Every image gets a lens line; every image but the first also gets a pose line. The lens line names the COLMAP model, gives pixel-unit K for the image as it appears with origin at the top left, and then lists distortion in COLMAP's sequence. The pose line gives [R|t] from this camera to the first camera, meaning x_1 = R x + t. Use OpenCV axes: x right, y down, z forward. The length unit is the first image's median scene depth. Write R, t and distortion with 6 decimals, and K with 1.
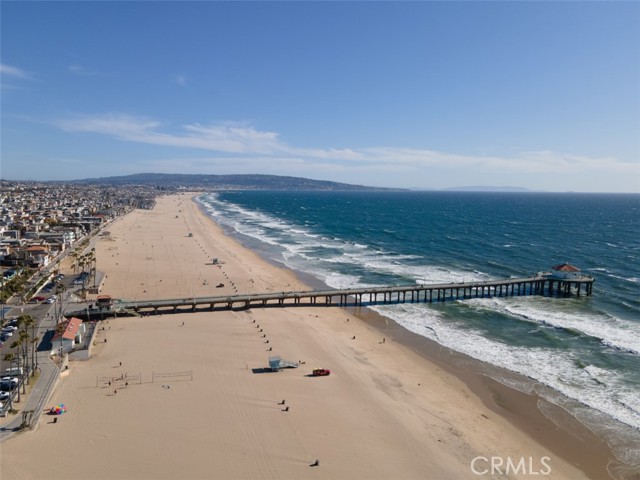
lens RADIAL K [[456.9, 0, 320.0], [0, 456.9, 240.0], [0, 0, 1]] dist [0.030489, 0.003035]
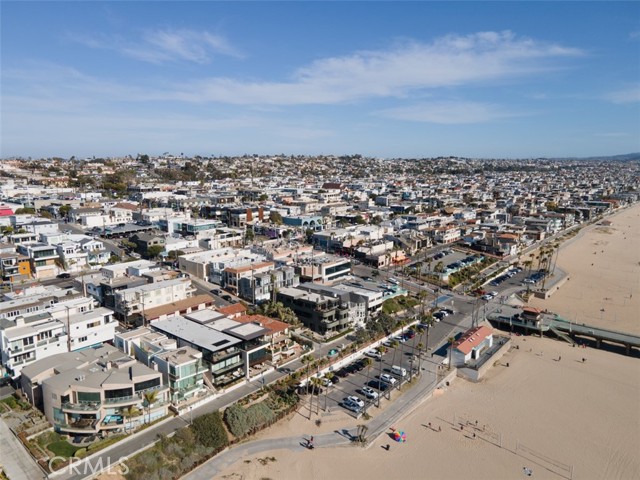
lens RADIAL K [[456.9, 0, 320.0], [0, 456.9, 240.0], [0, 0, 1]] dist [0.030489, 0.003035]
pose [[0.500899, 0.131008, -0.855533, 0.042765], [-0.088459, 0.991051, 0.099969, -0.046112], [0.860973, 0.025606, 0.508005, 0.181550]]
